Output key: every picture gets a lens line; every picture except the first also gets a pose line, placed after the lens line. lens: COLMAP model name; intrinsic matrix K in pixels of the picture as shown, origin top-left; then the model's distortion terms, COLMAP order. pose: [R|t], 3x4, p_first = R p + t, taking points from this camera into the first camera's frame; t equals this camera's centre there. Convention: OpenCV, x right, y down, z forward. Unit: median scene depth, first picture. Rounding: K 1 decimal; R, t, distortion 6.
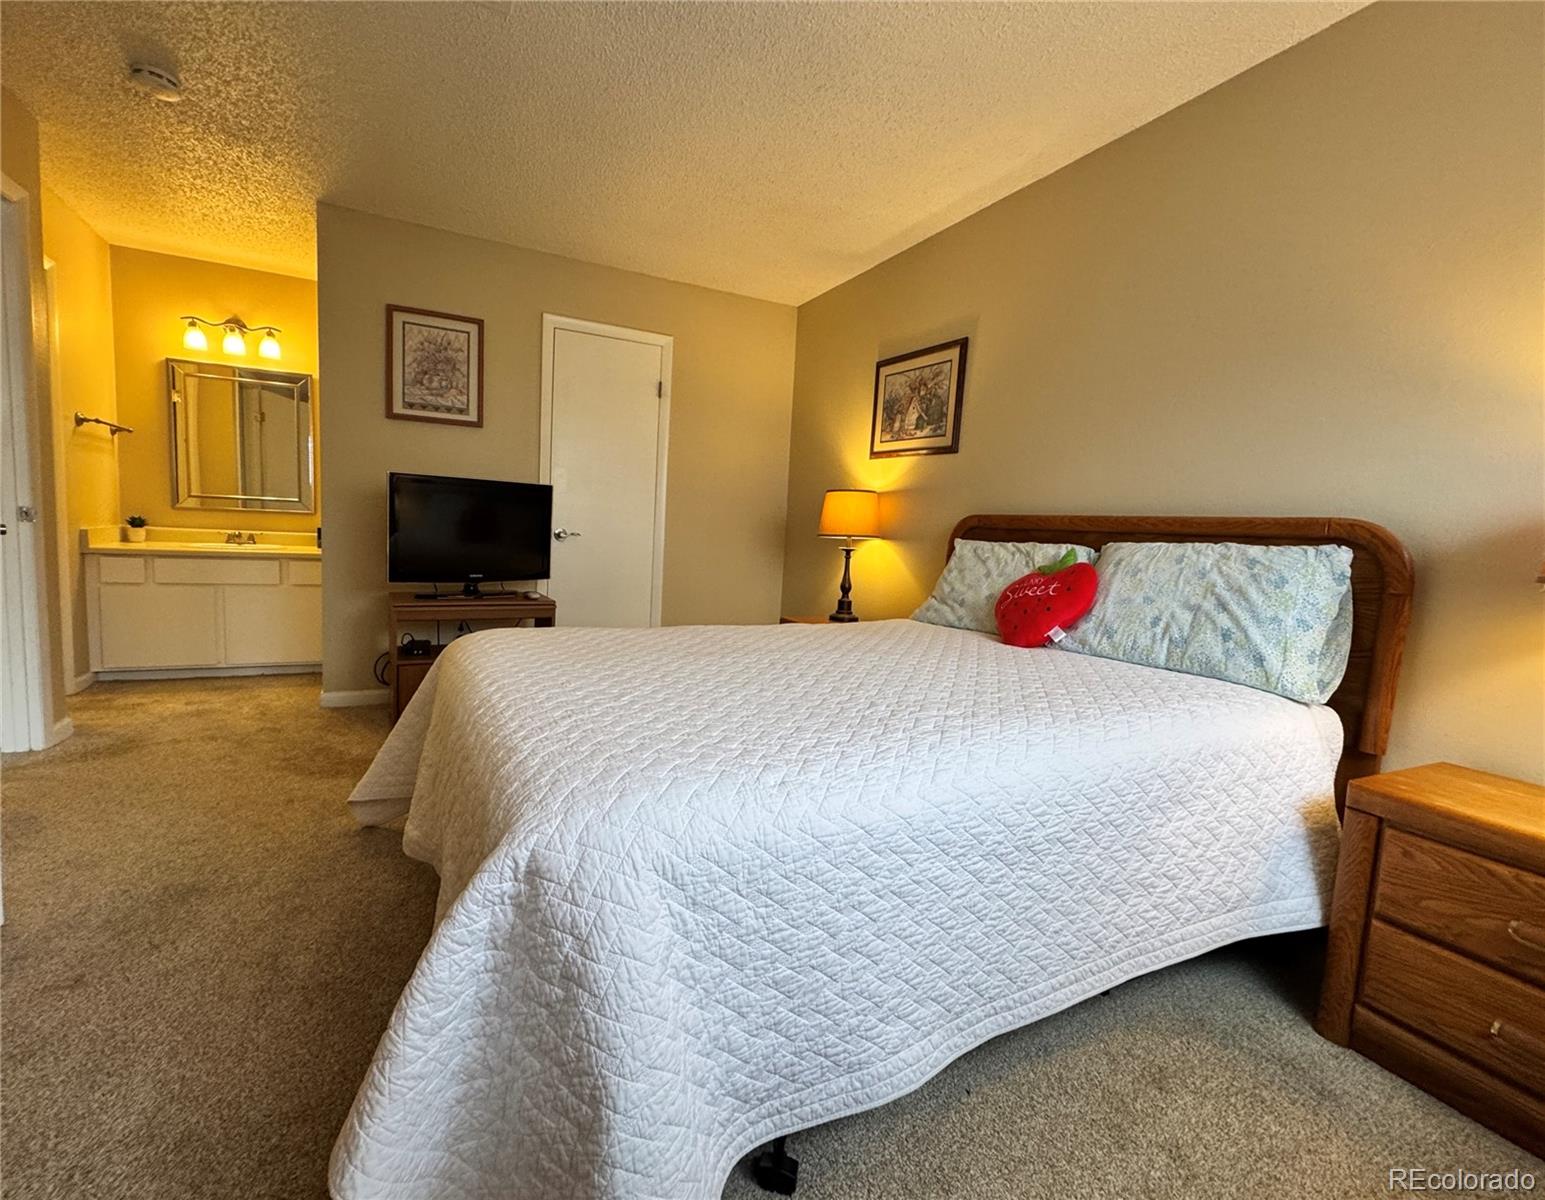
lens RADIAL K [[697.4, 0, 772.5], [0, 697.4, 600.0], [0, 0, 1]] dist [0.000032, -0.000095]
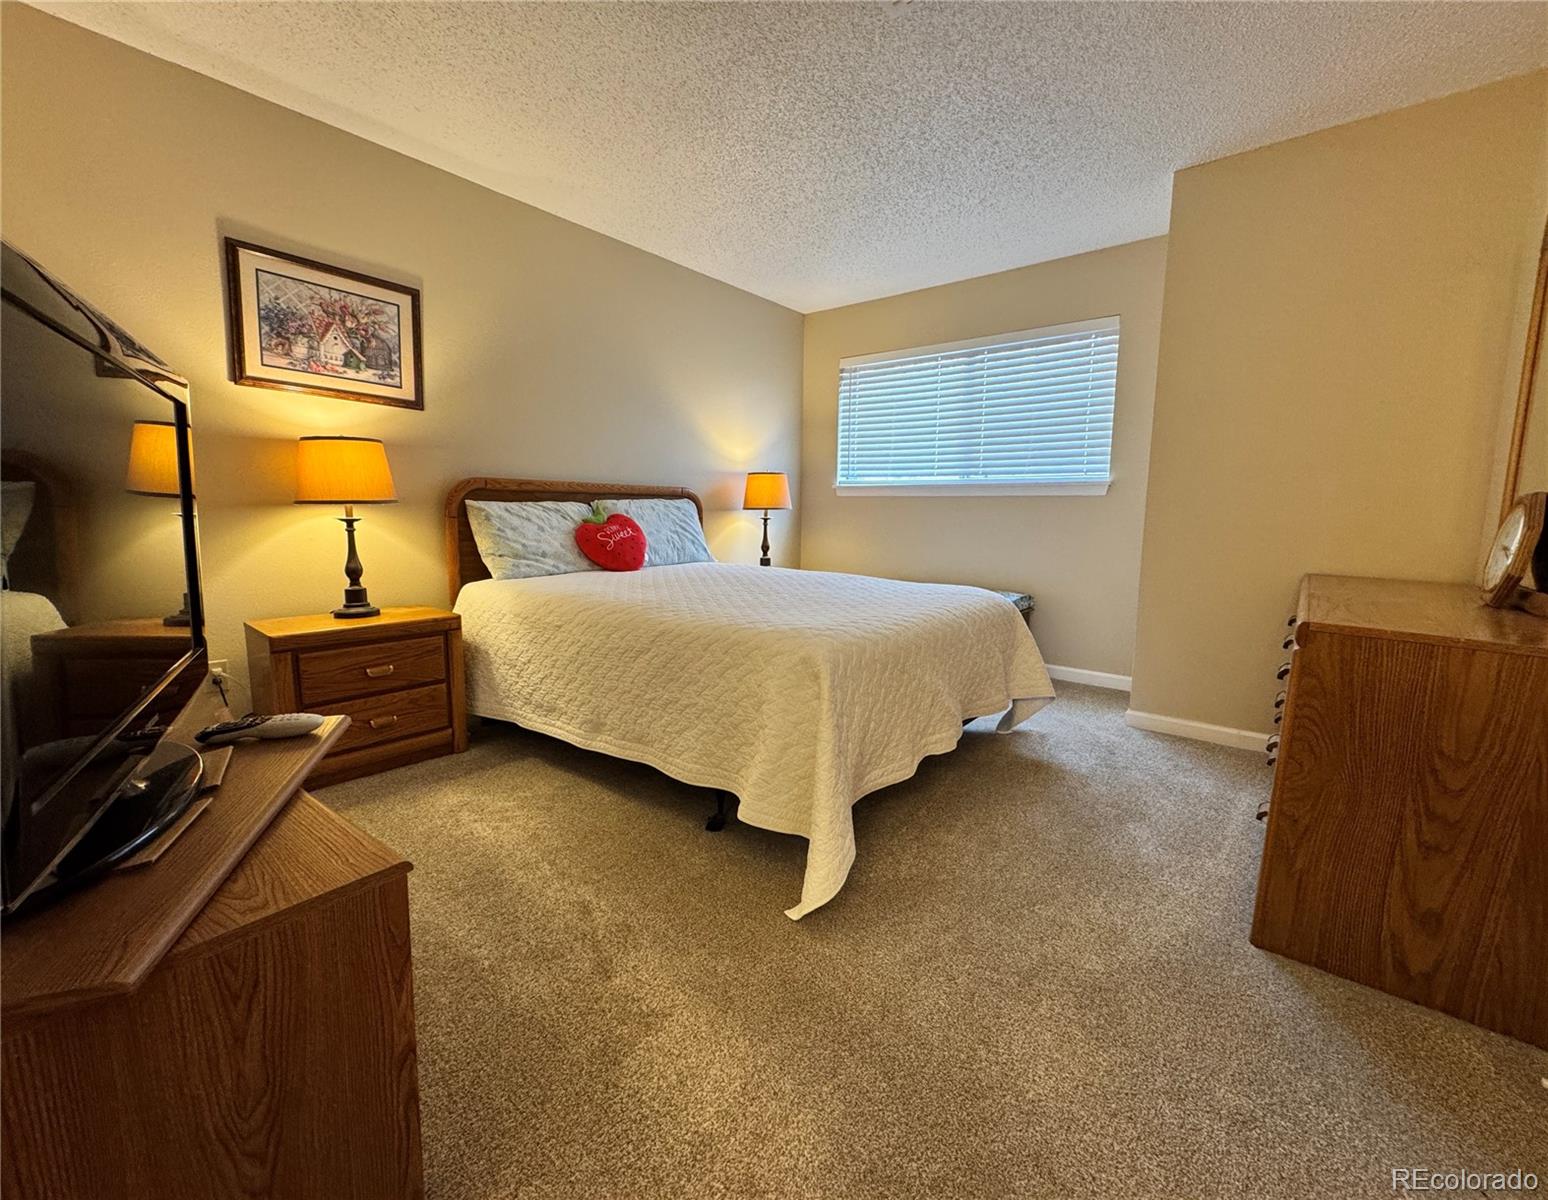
lens RADIAL K [[698.8, 0, 774.0], [0, 698.8, 600.0], [0, 0, 1]] dist [0.000032, -0.000095]
pose [[-0.415050, -0.170426, 0.893694, -0.791218], [0.063596, 0.974461, 0.215363, -0.125190], [-0.907573, 0.146221, -0.393611, 0.918896]]
